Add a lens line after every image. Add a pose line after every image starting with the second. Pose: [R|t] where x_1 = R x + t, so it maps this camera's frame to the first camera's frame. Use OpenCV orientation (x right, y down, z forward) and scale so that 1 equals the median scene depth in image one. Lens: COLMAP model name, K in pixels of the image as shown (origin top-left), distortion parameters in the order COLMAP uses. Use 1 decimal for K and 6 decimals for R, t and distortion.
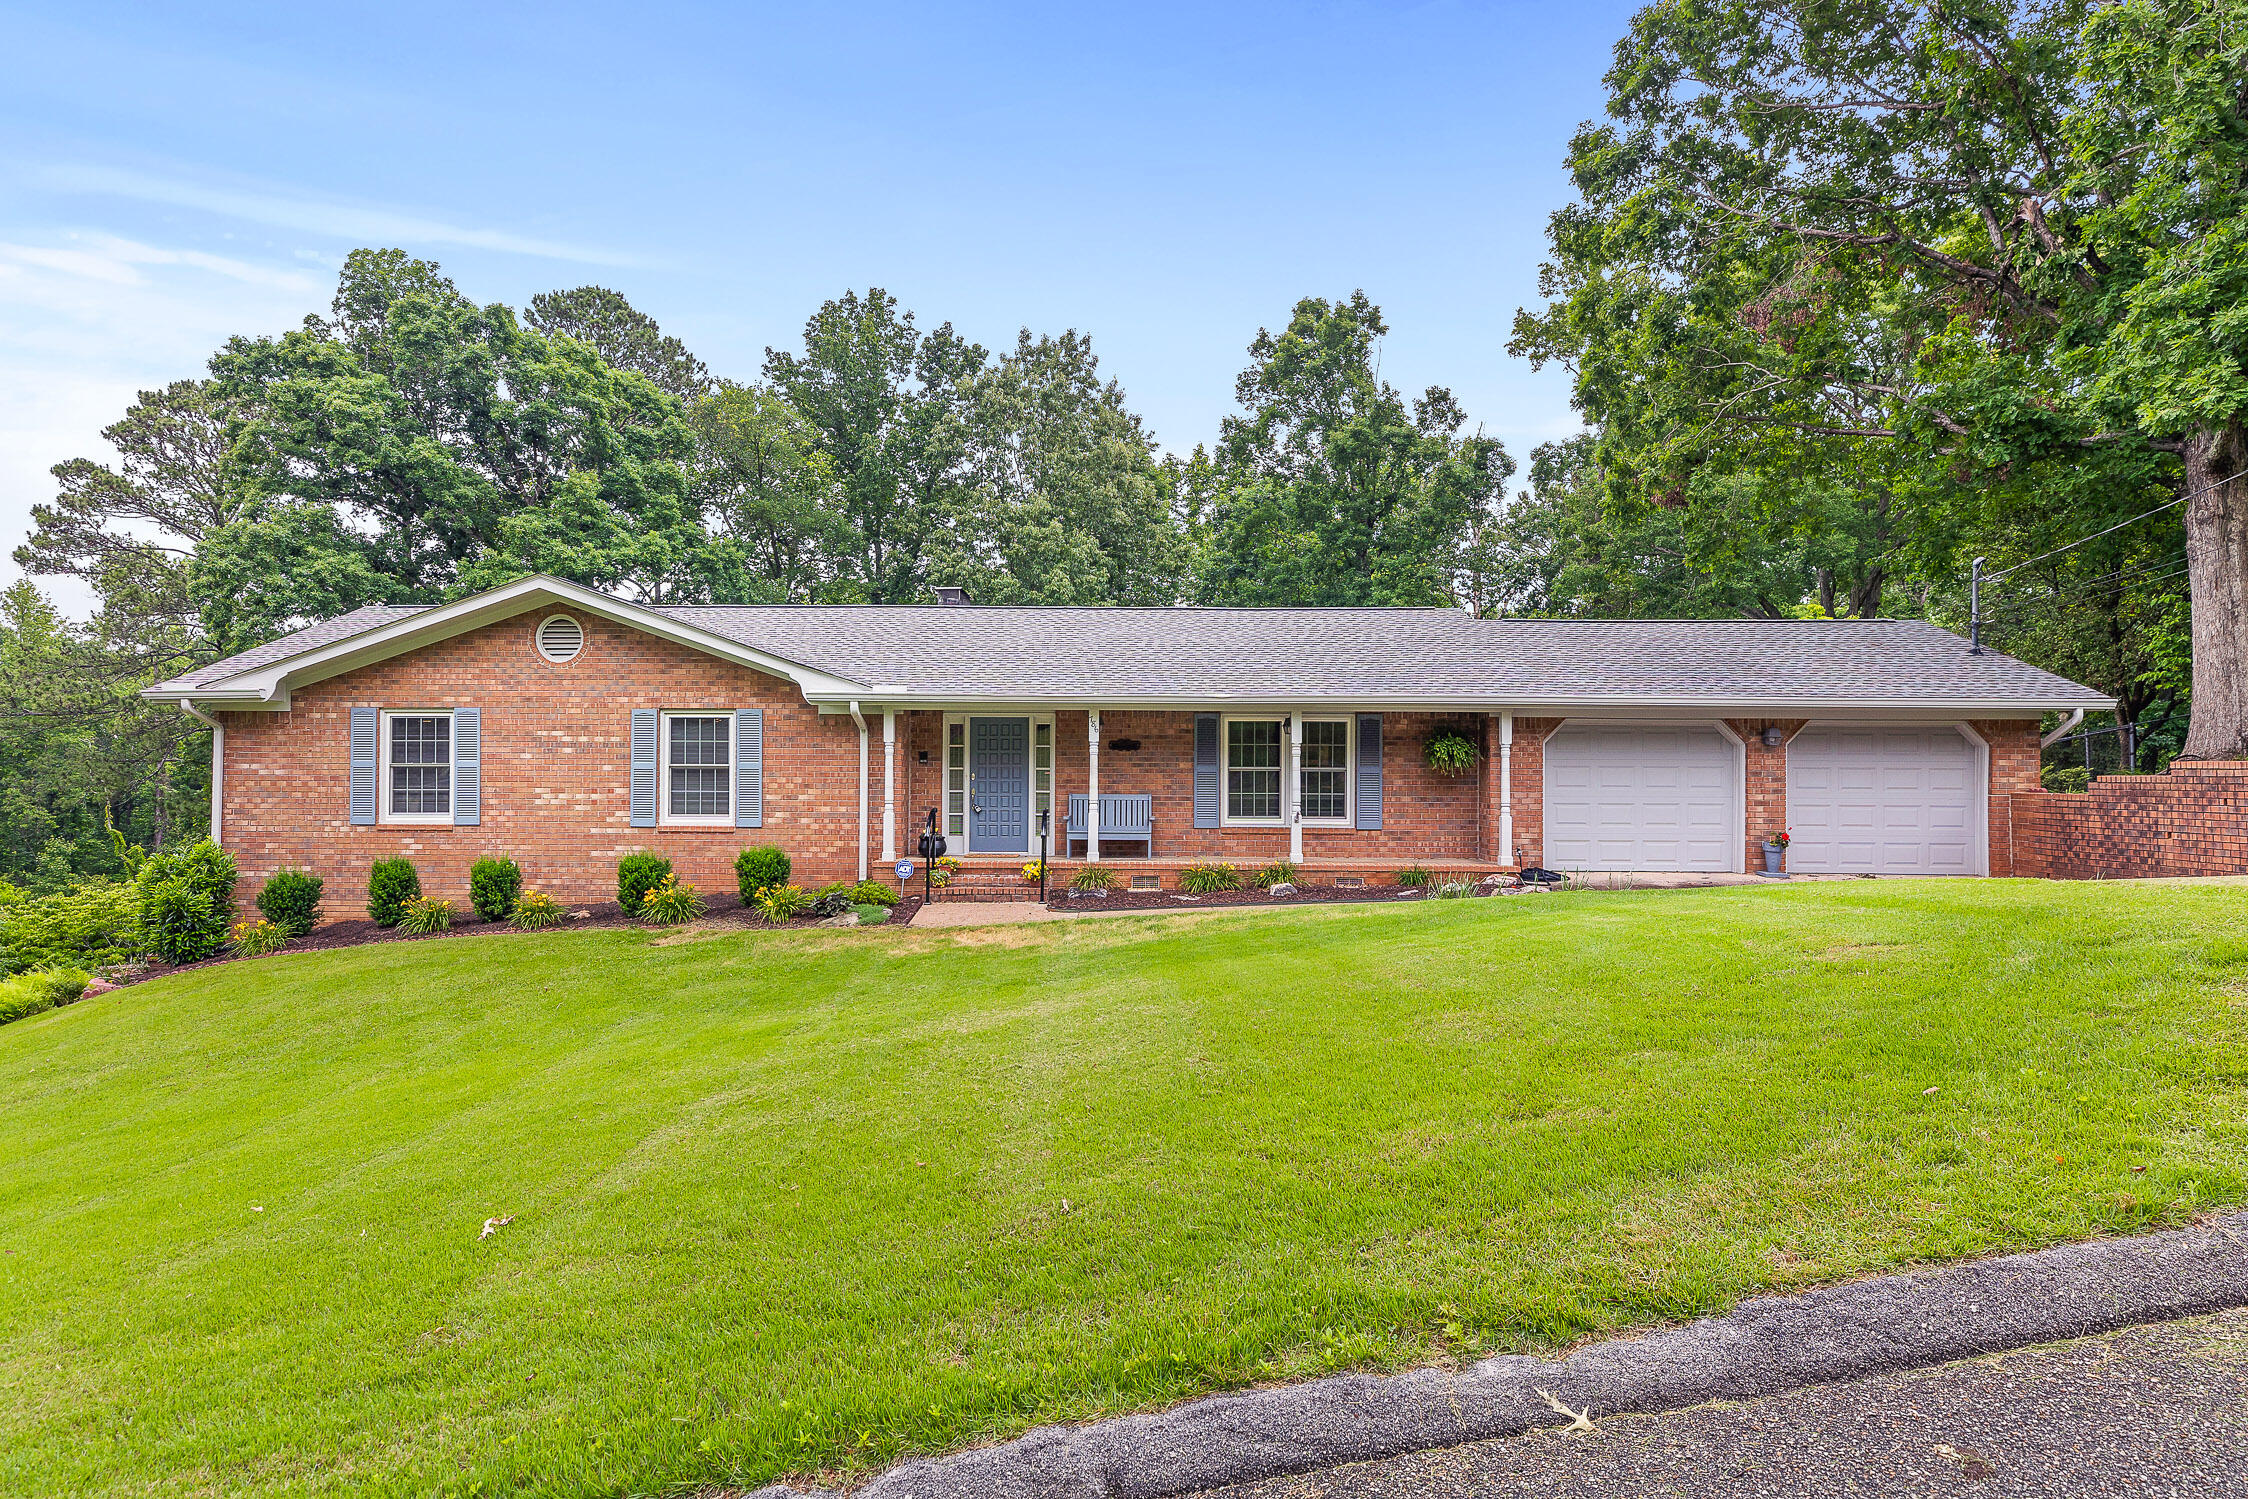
lens RADIAL K [[1342.8, 0, 1126.0], [0, 1342.8, 769.8], [0, 0, 1]] dist [0.000607, 0.002787]
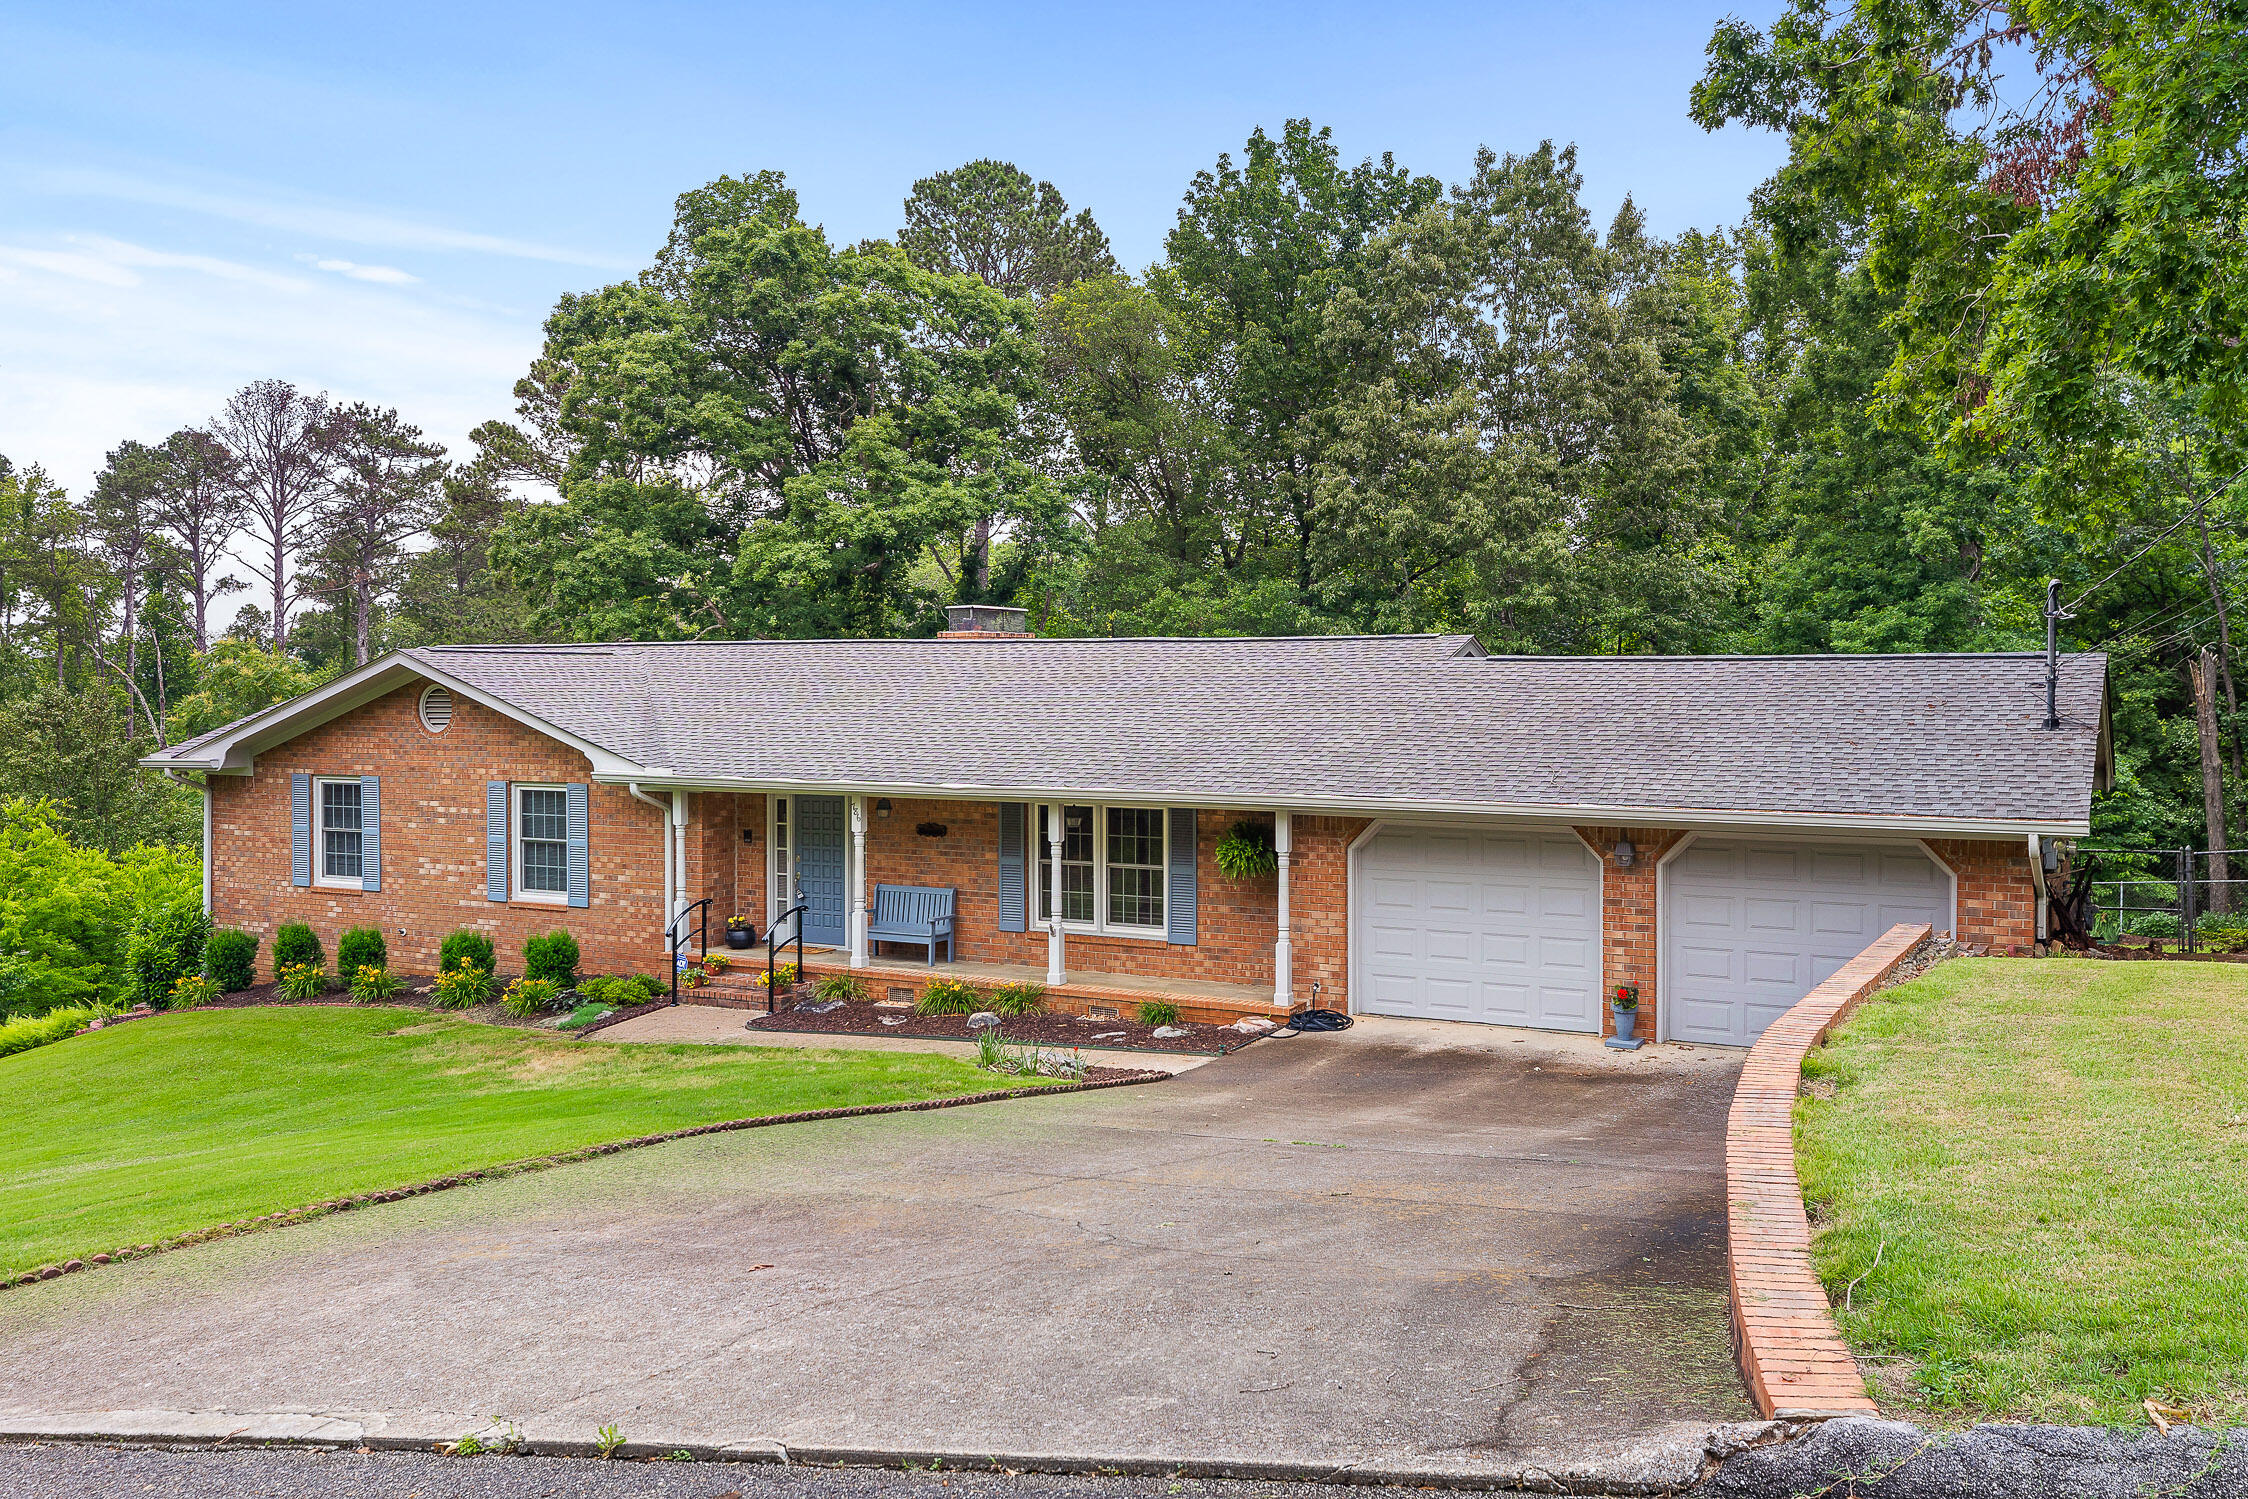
lens RADIAL K [[1908.2, 0, 1128.2], [0, 1908.2, 743.5], [0, 0, 1]] dist [-0.002719, 0.006060]
pose [[0.896589, 0.009384, -0.442764, 0.666644], [0.001623, 0.999699, 0.024473, -0.105607], [0.442861, -0.022660, 0.896304, -0.042772]]
